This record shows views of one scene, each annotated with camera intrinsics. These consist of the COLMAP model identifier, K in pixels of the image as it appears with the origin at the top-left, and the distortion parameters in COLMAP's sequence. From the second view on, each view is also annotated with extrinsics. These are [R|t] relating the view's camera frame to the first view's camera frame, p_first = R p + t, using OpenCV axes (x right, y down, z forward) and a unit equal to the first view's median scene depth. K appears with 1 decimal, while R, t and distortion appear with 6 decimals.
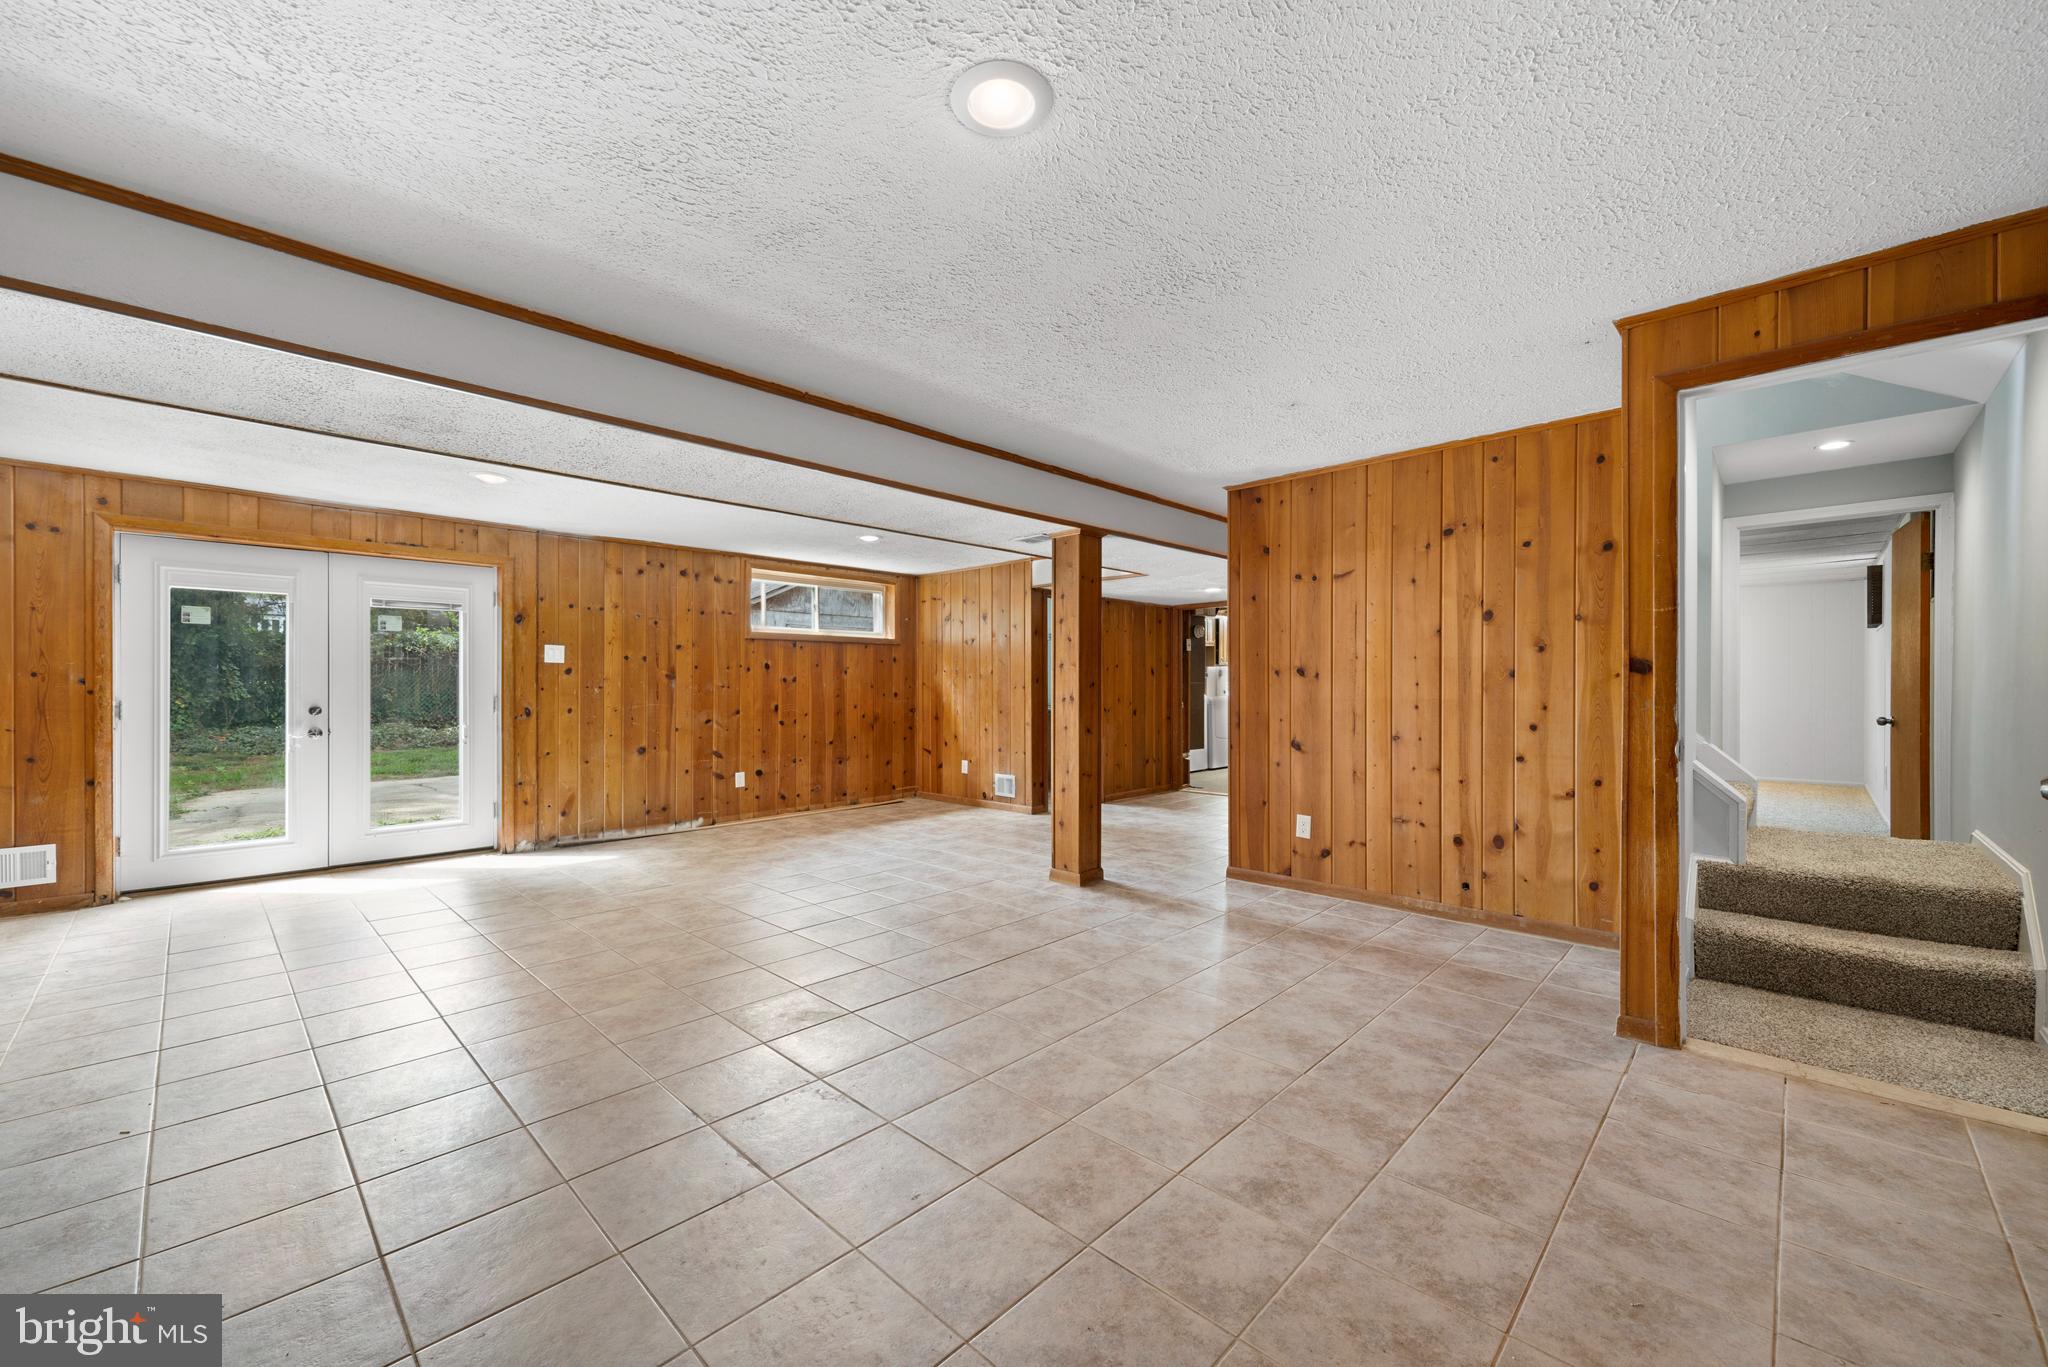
lens RADIAL K [[801.0, 0, 1008.7], [0, 801.0, 689.4], [0, 0, 1]] dist [0.010725, -0.000005]
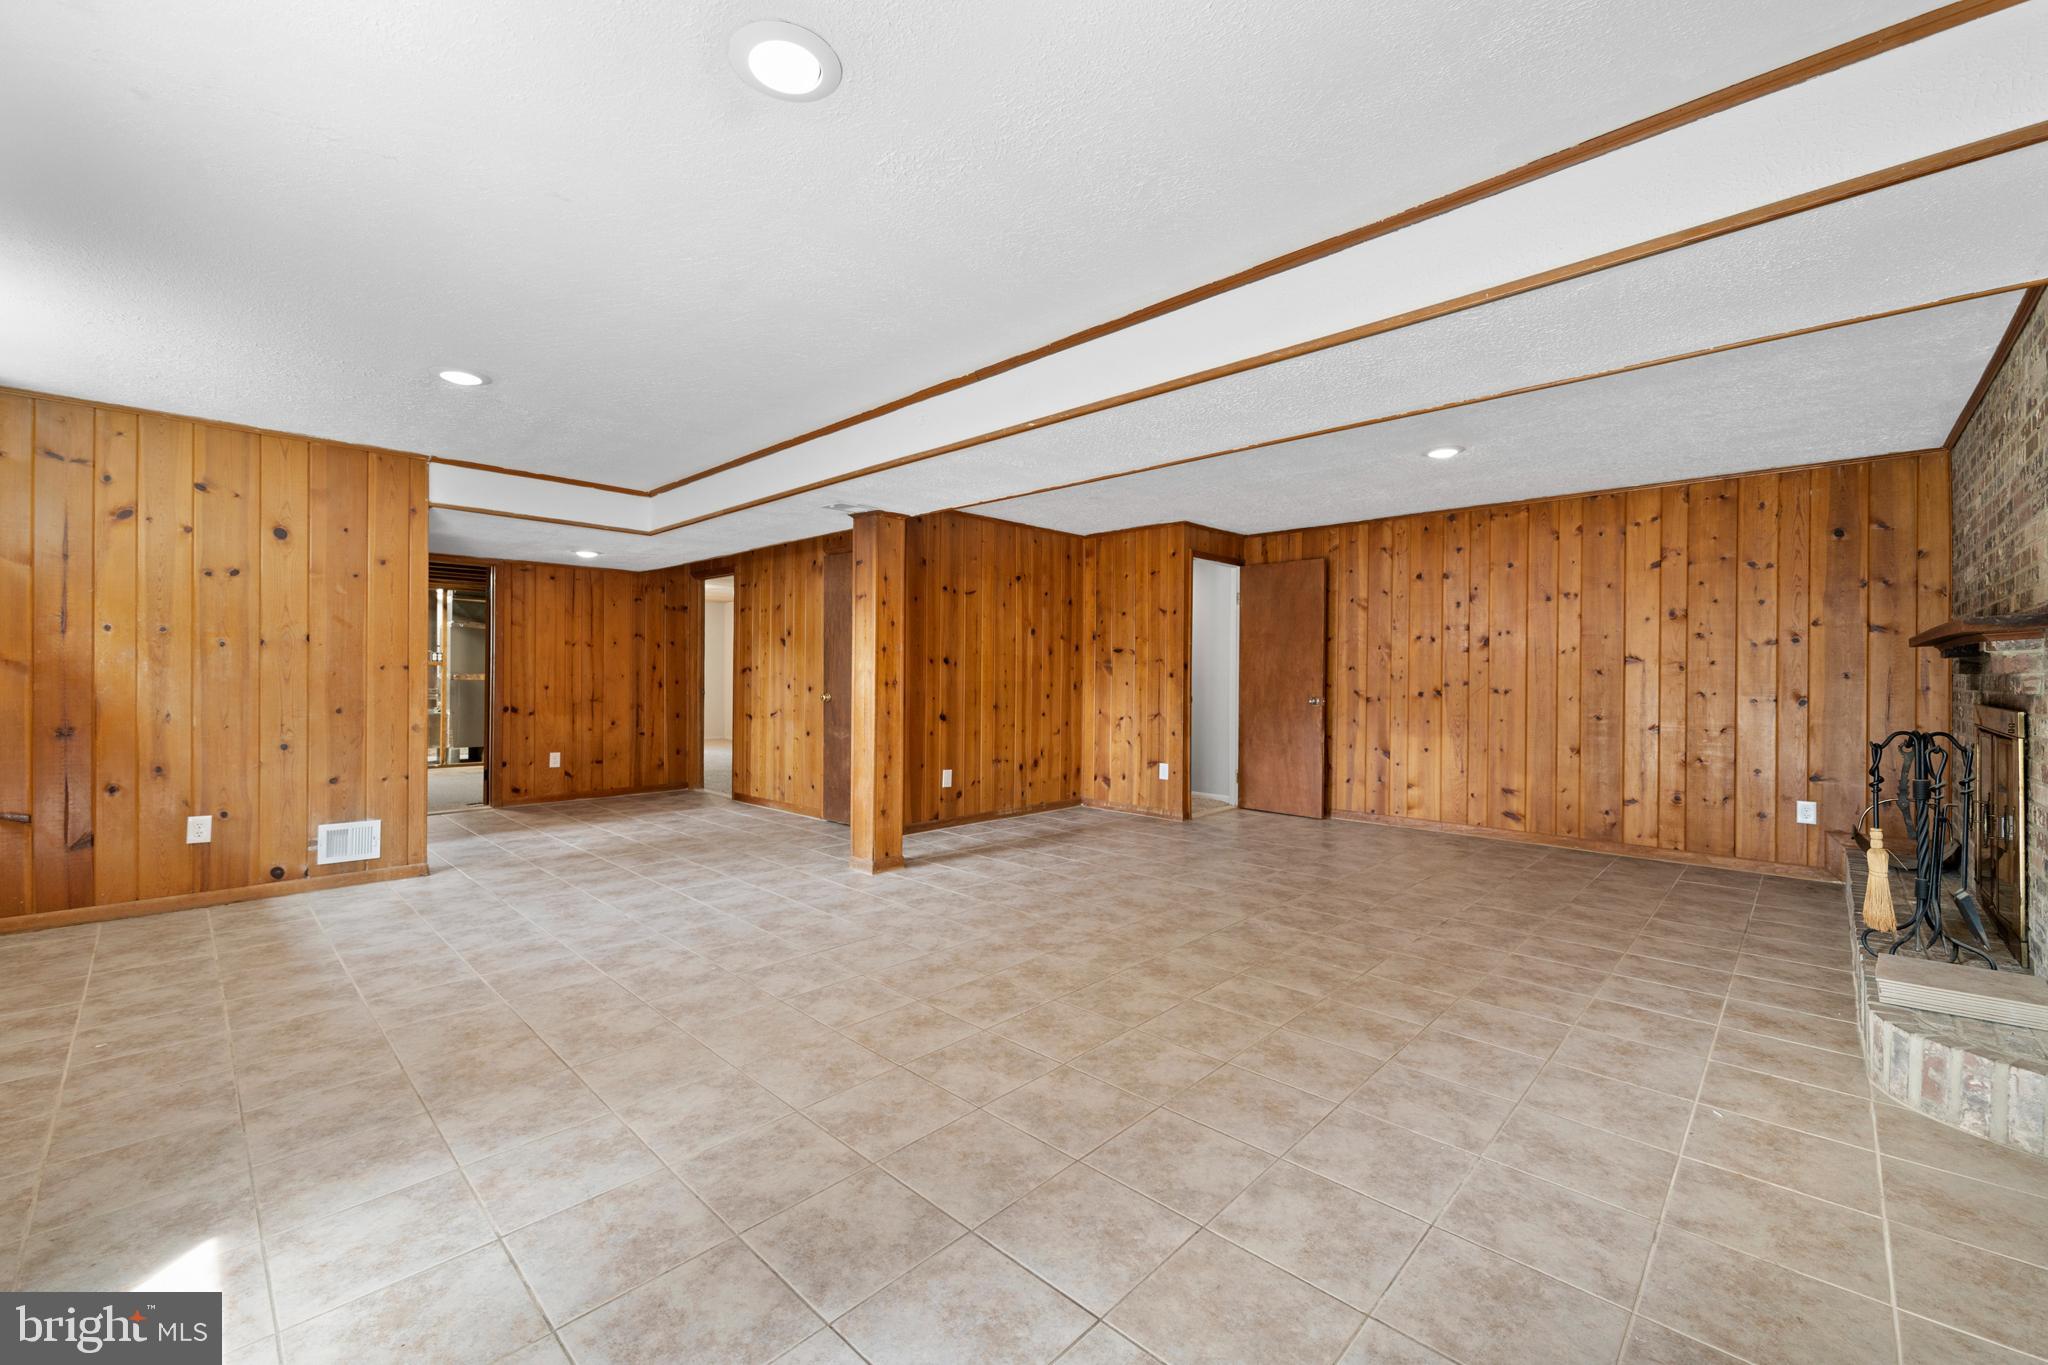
lens RADIAL K [[833.3, 0, 1032.2], [0, 833.3, 679.2], [0, 0, 1]] dist [-0.001733, -0.000134]
pose [[-0.023200, -0.003291, 0.999725, -1.101905], [-0.005573, 0.999979, 0.003163, 0.002714], [-0.999715, -0.005498, -0.023218, 0.979831]]
